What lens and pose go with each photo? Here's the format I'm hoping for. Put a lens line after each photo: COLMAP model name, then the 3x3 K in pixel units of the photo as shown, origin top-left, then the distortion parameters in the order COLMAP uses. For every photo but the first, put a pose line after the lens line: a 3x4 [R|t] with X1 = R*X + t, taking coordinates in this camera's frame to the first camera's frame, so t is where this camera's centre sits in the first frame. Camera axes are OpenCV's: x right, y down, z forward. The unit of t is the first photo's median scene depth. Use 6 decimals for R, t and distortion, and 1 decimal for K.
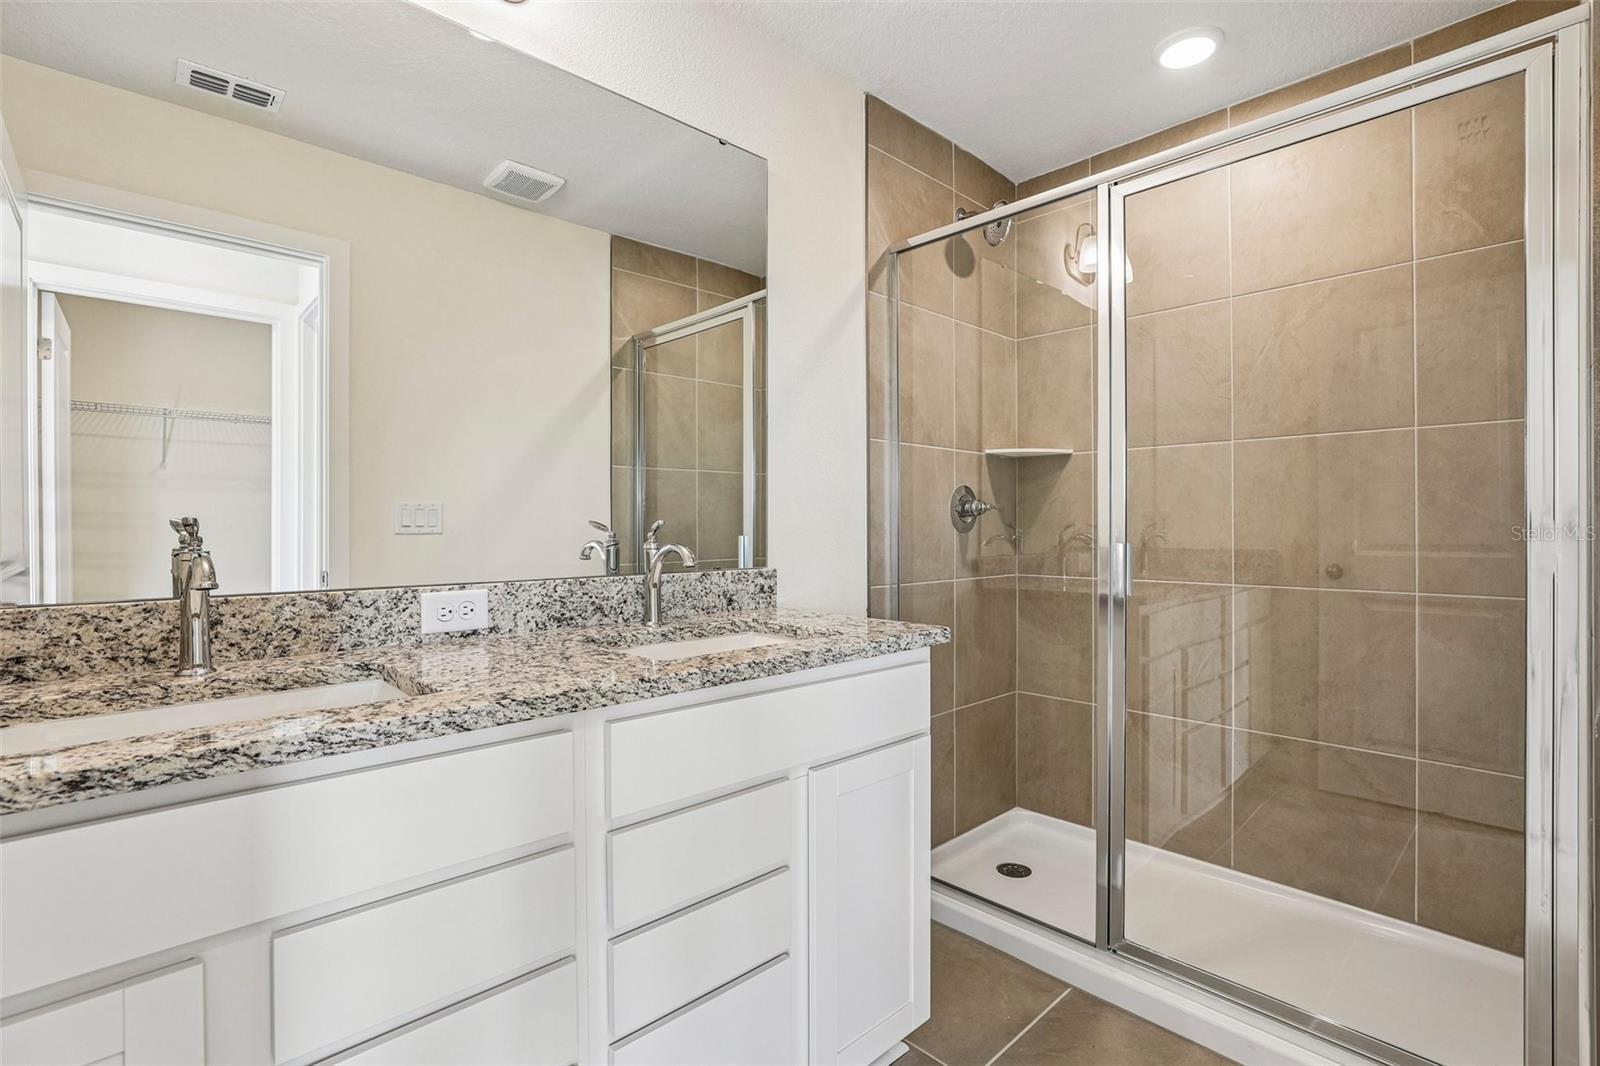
lens RADIAL K [[741.3, 0, 800.1], [0, 741.3, 529.3], [0, 0, 1]] dist [-0.022614, 0.006577]
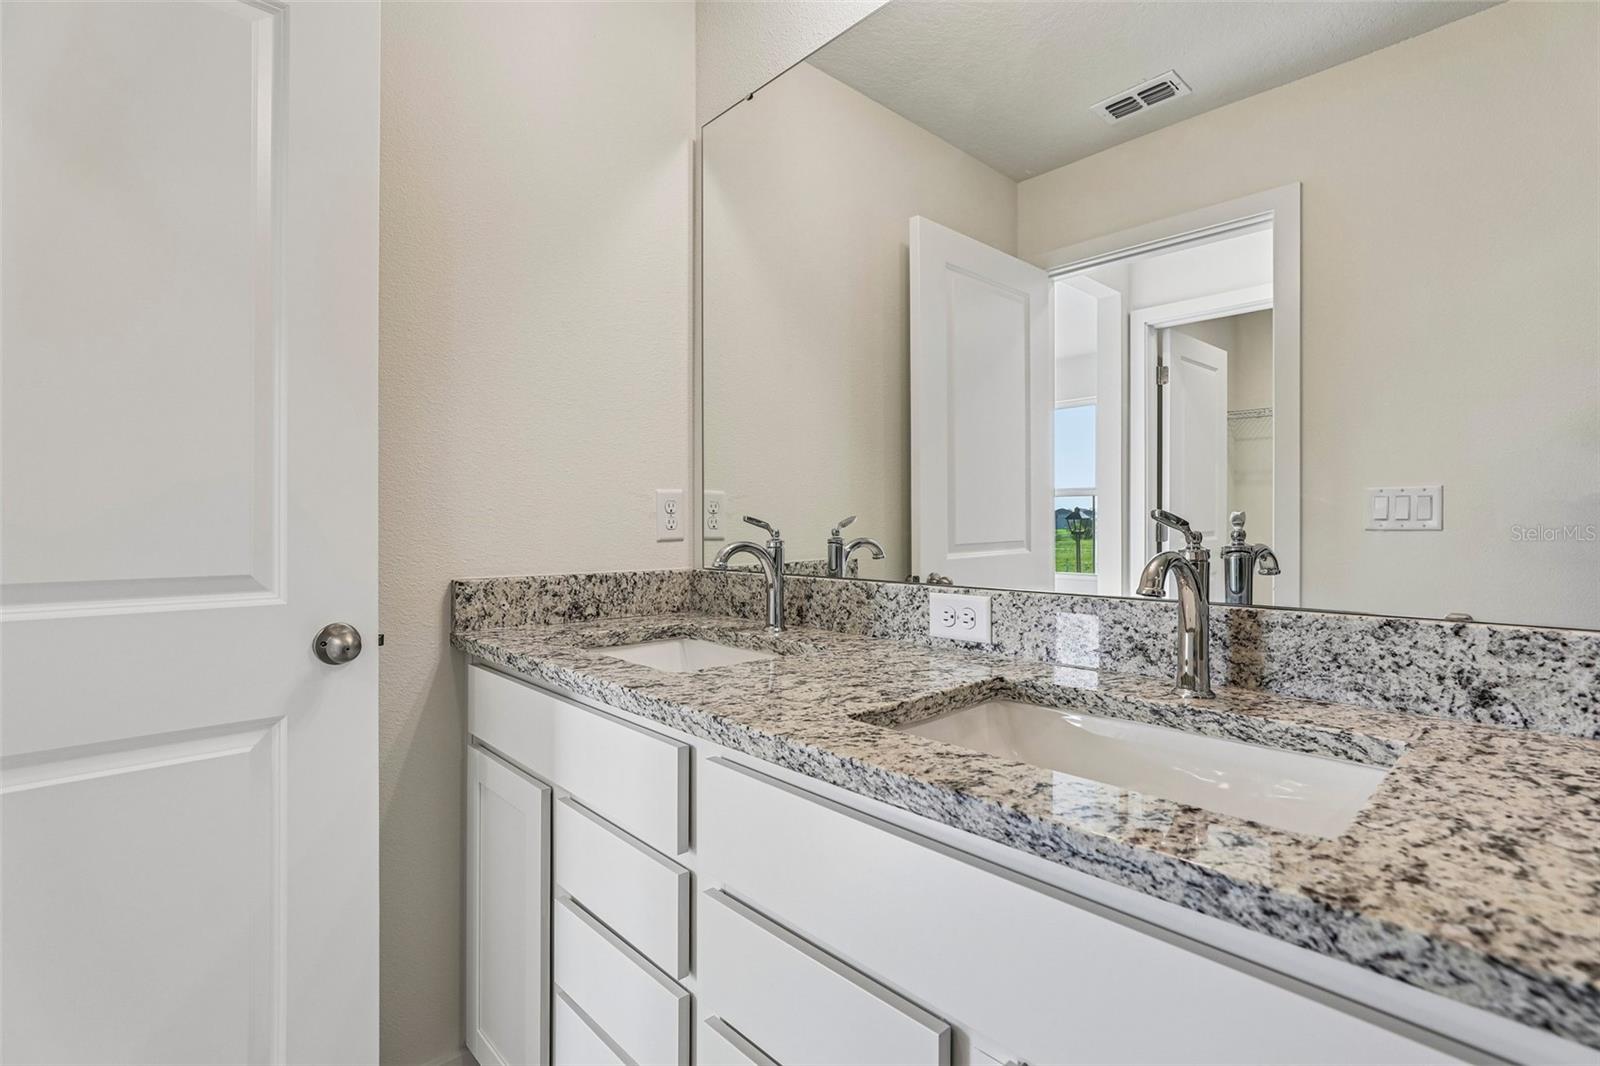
lens RADIAL K [[741.3, 0, 797.8], [0, 741.3, 527.6], [0, 0, 1]] dist [-0.022614, 0.006577]
pose [[-0.003969, 0.007813, -0.999962, 0.434328], [0.000510, 0.999969, 0.007811, -0.004469], [0.999992, -0.000479, -0.003973, 0.825706]]
